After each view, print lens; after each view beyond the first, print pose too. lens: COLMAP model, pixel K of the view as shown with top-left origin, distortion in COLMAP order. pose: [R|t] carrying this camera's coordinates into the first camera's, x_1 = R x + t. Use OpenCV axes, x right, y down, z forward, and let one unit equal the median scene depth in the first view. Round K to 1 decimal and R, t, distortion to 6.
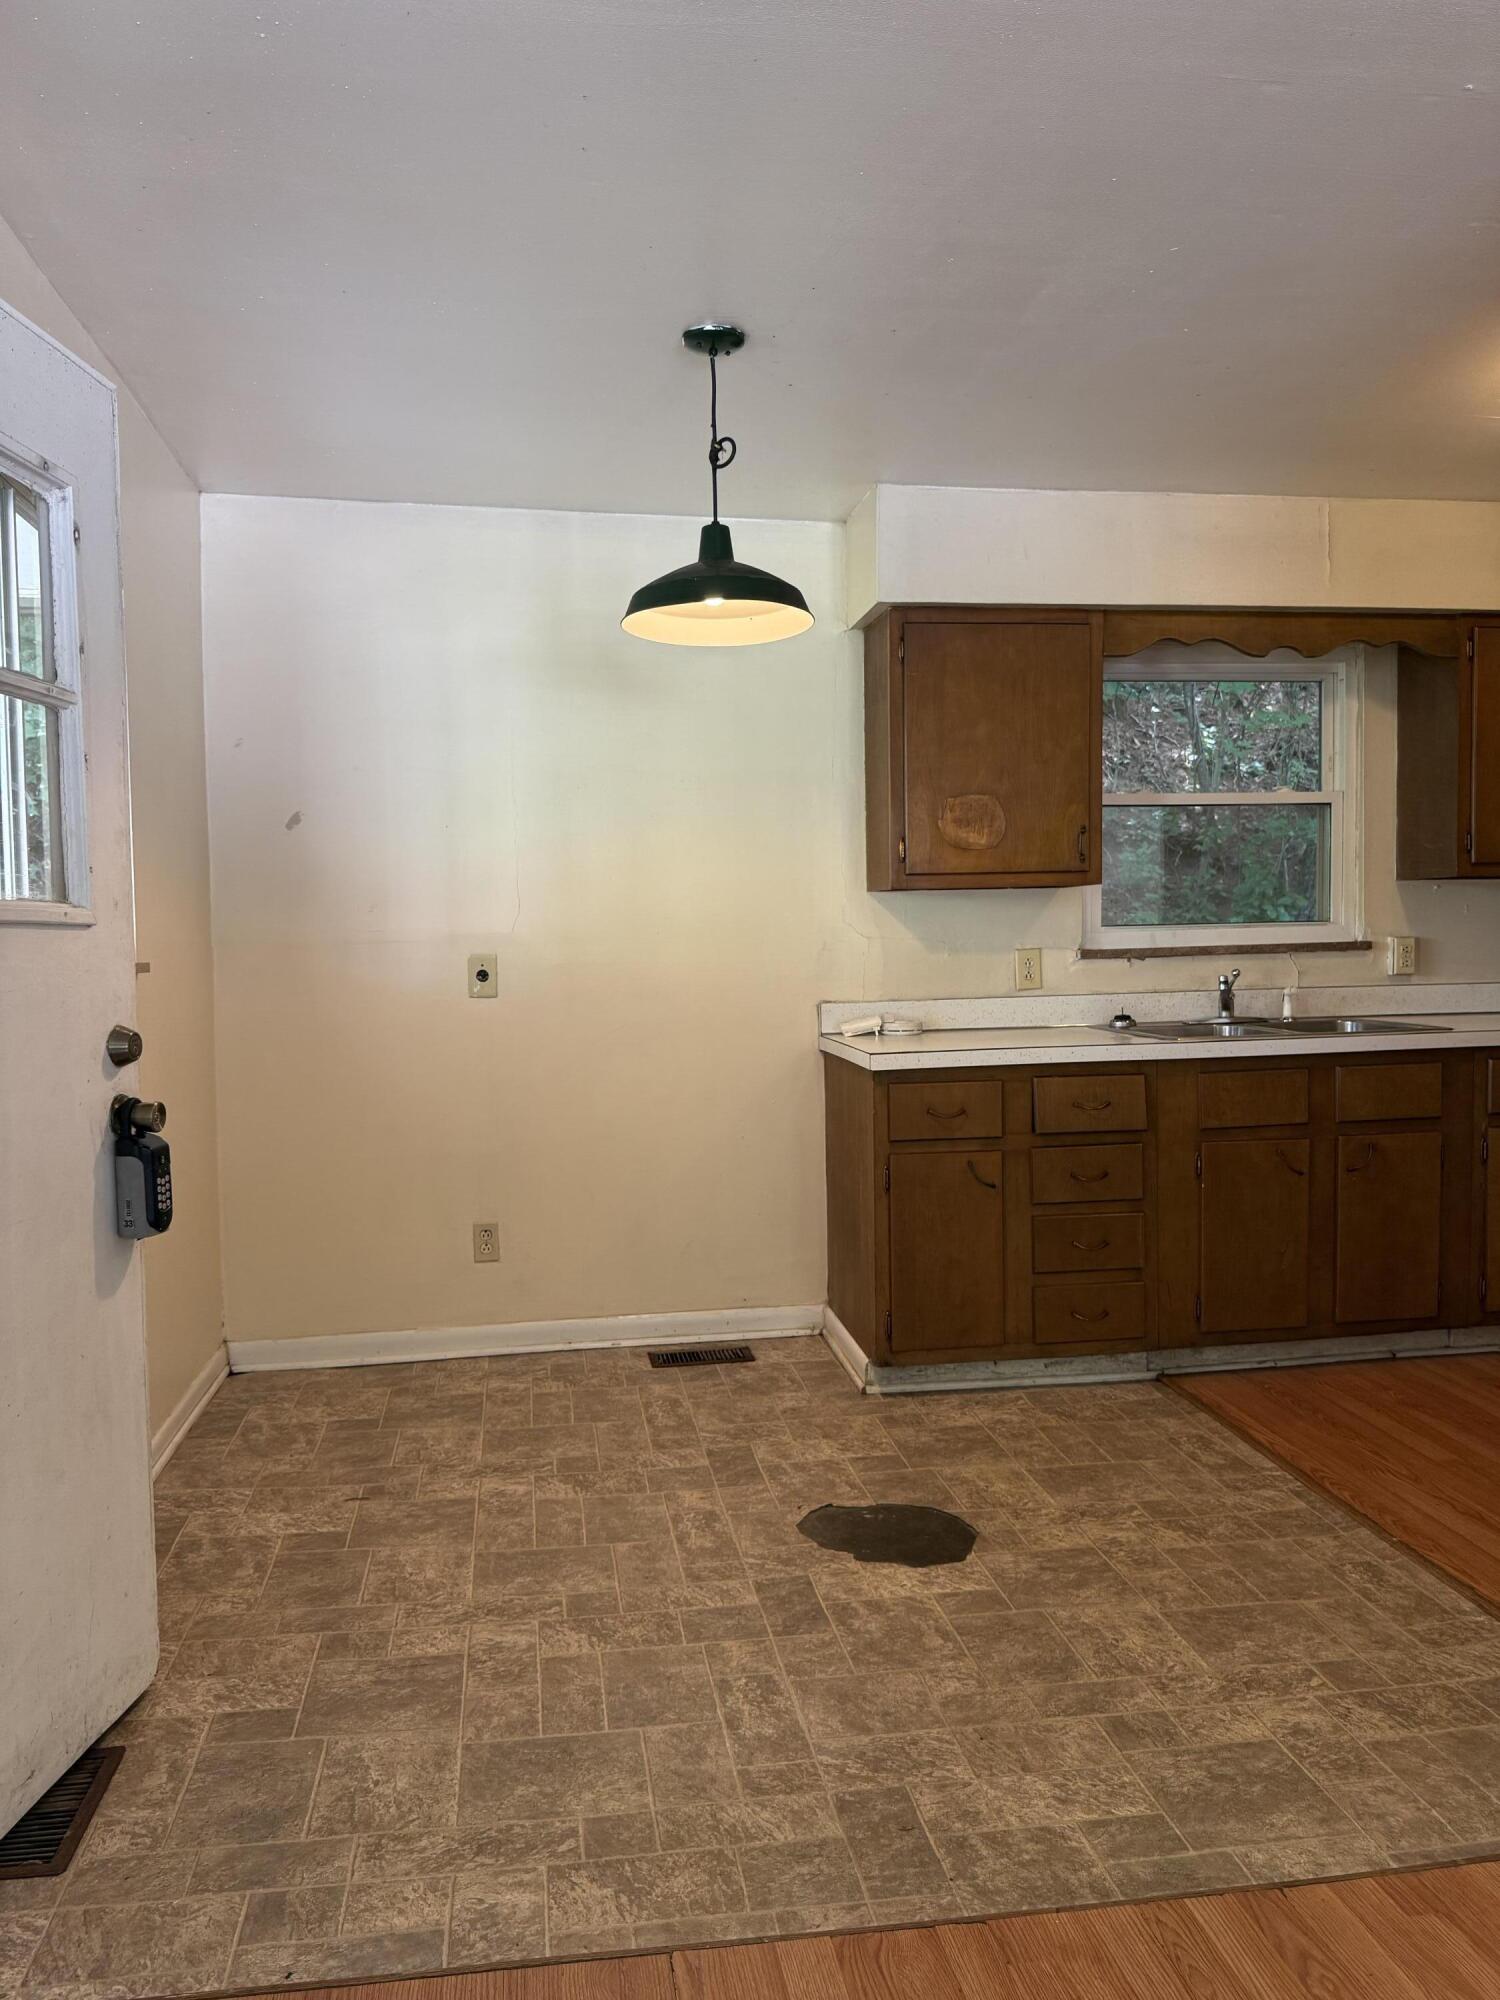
lens RADIAL K [[1406.6, 0, 745.4], [0, 1406.6, 1004.4], [0, 0, 1]] dist [0.125361, -0.243734]
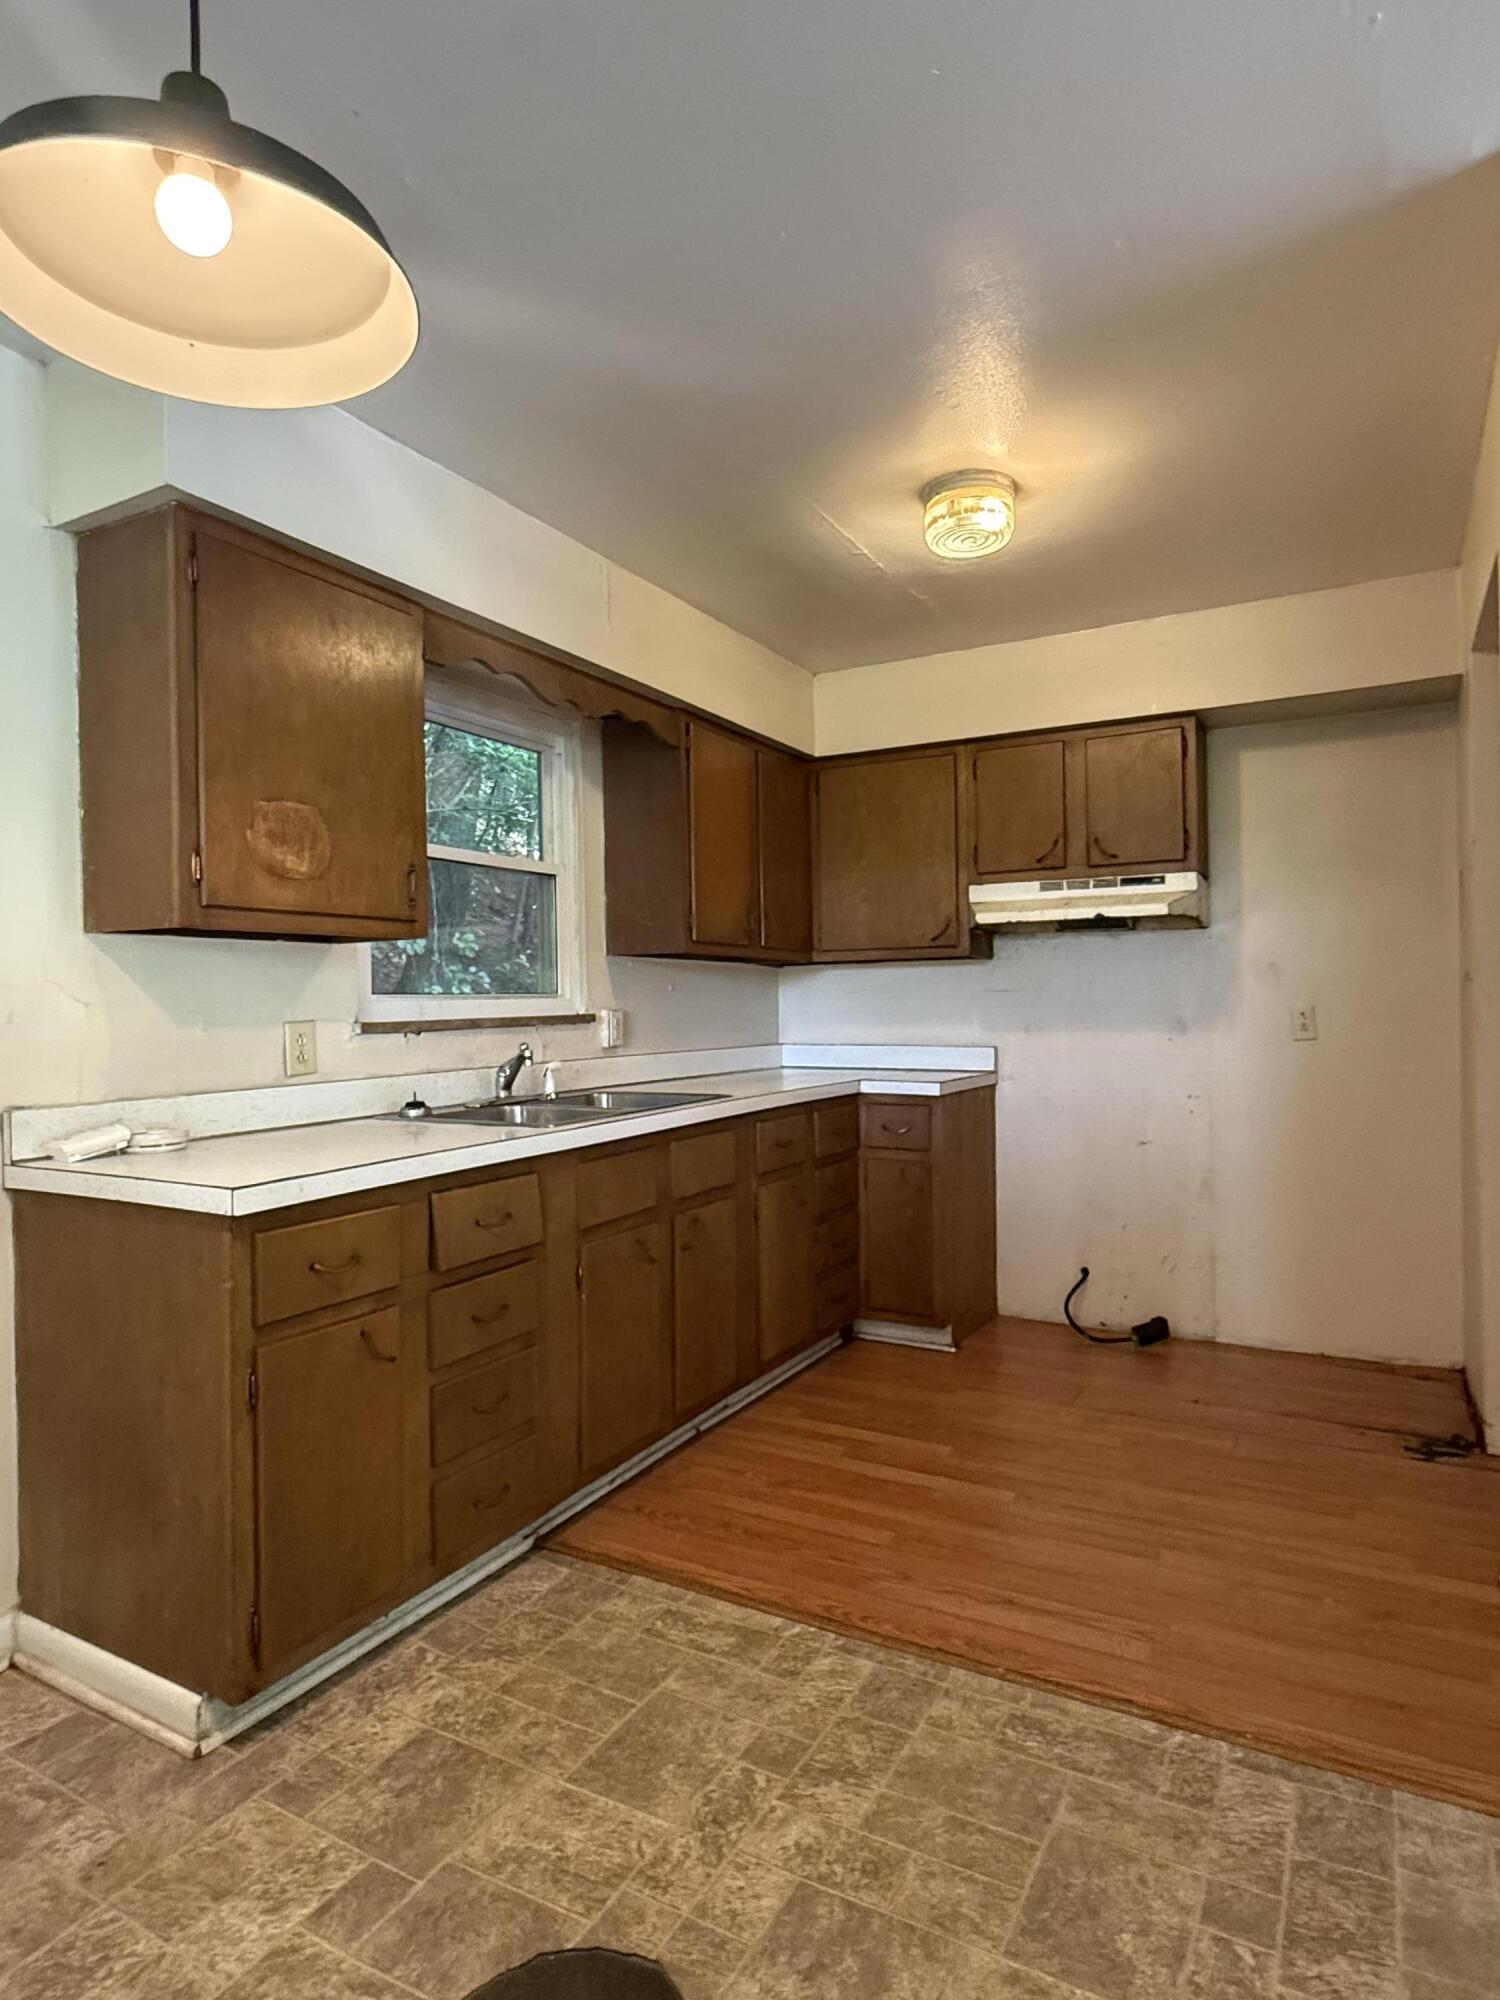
lens RADIAL K [[1133.3, 0, 747.0], [0, 1133.3, 1007.8], [0, 0, 1]] dist [-0.001234, -0.000502]
pose [[0.614861, 0.006618, 0.788608, -0.147098], [0.046072, 0.997956, -0.044296, -0.009465], [-0.787289, 0.063569, 0.613299, 0.484957]]
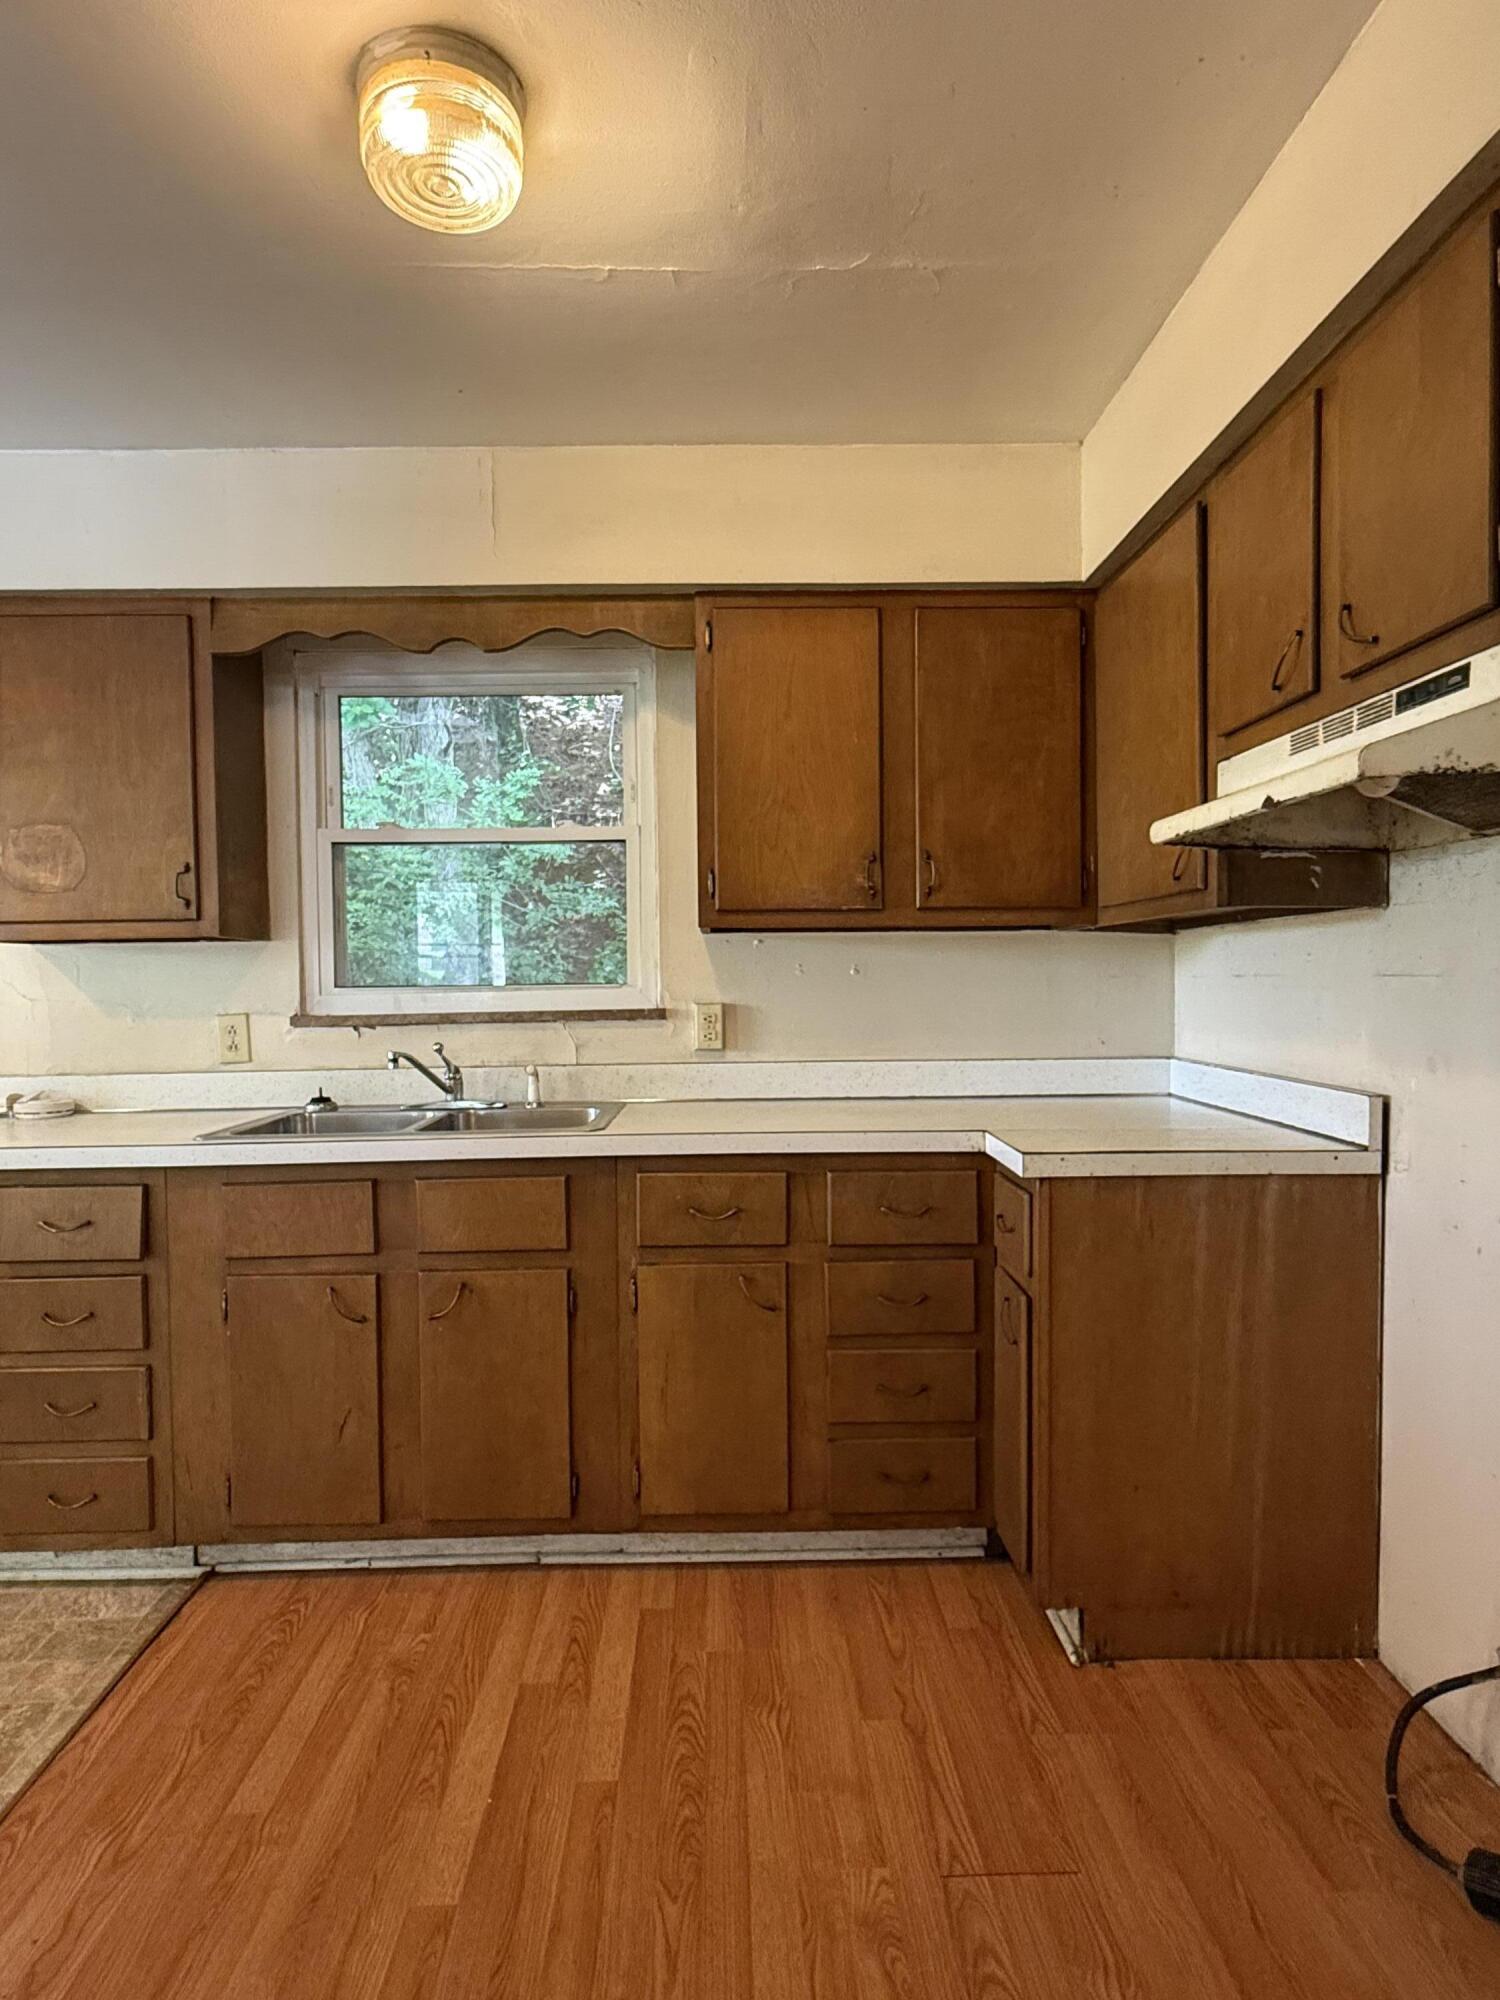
lens RADIAL K [[1133.3, 0, 747.0], [0, 1133.3, 1007.8], [0, 0, 1]] dist [-0.001234, -0.000502]
pose [[0.990807, 0.008170, -0.135037, 0.655384], [-0.011971, 0.999554, -0.027357, -0.031378], [0.134754, 0.028722, 0.990463, 0.422656]]
